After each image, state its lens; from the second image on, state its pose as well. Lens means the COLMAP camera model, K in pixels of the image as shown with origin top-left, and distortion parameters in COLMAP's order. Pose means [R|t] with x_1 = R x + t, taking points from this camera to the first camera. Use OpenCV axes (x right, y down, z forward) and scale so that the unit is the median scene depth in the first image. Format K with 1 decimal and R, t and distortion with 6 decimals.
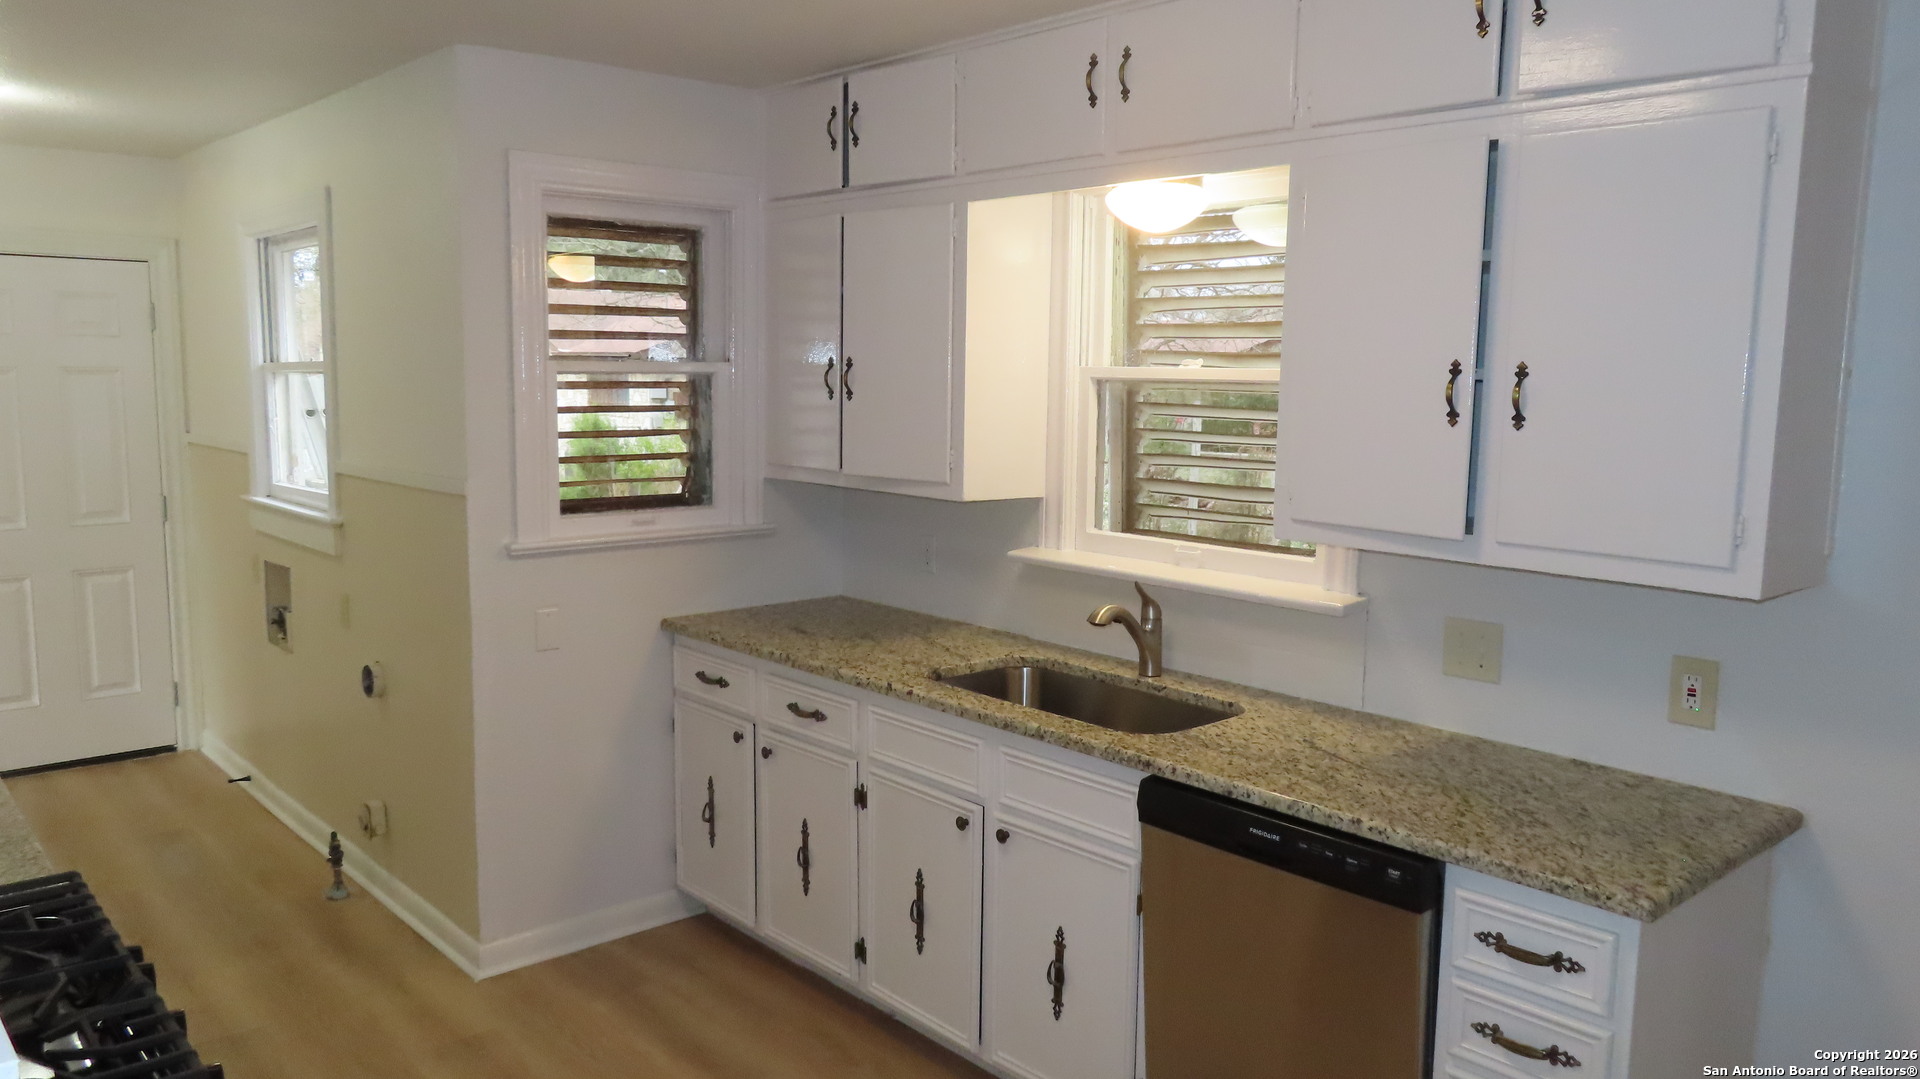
lens RADIAL K [[1398.7, 0, 960.0], [0, 1398.7, 539.5], [0, 0, 1]] dist [0.022852, -0.006435]
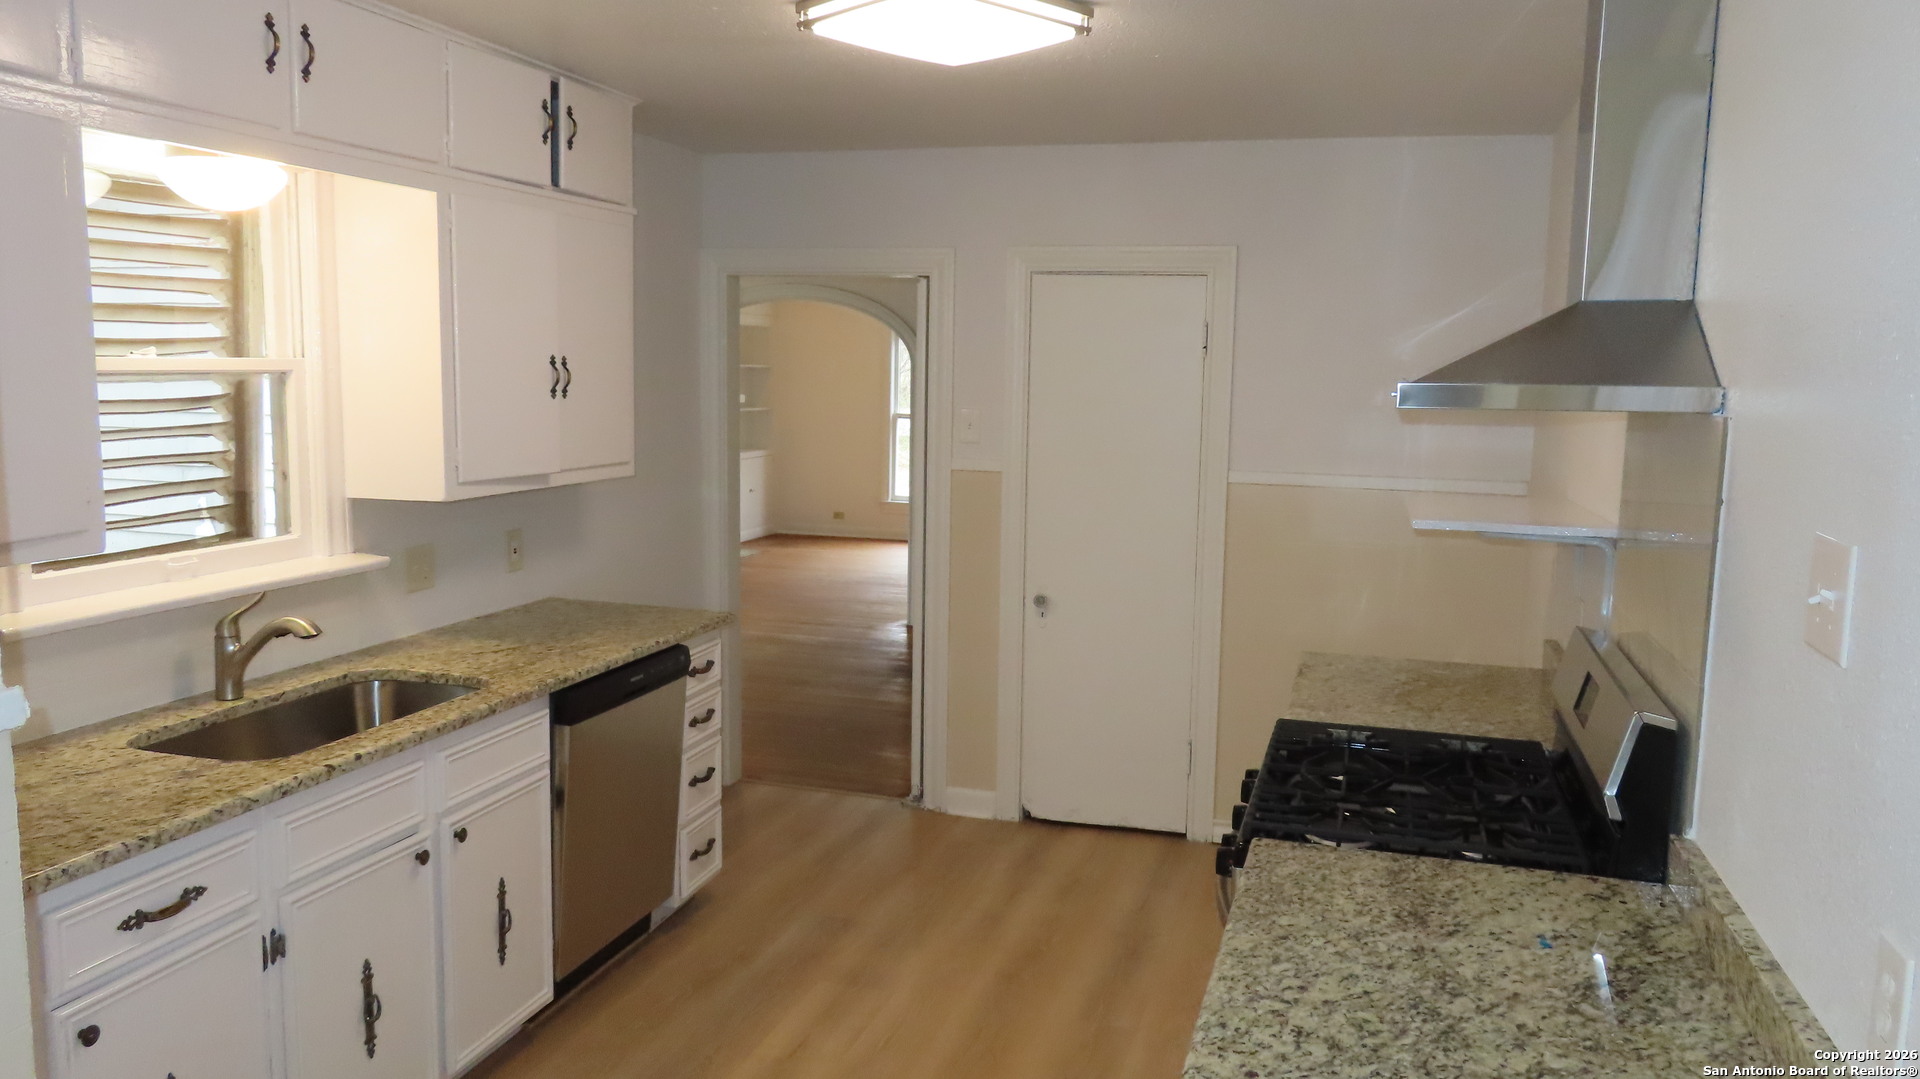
lens RADIAL K [[1398.7, 0, 960.0], [0, 1398.7, 539.5], [0, 0, 1]] dist [0.022852, -0.006435]
pose [[-0.519373, -0.133914, 0.843990, -0.945021], [0.083159, 0.975037, 0.205881, -0.165738], [-0.850492, 0.177115, -0.495272, 1.123970]]
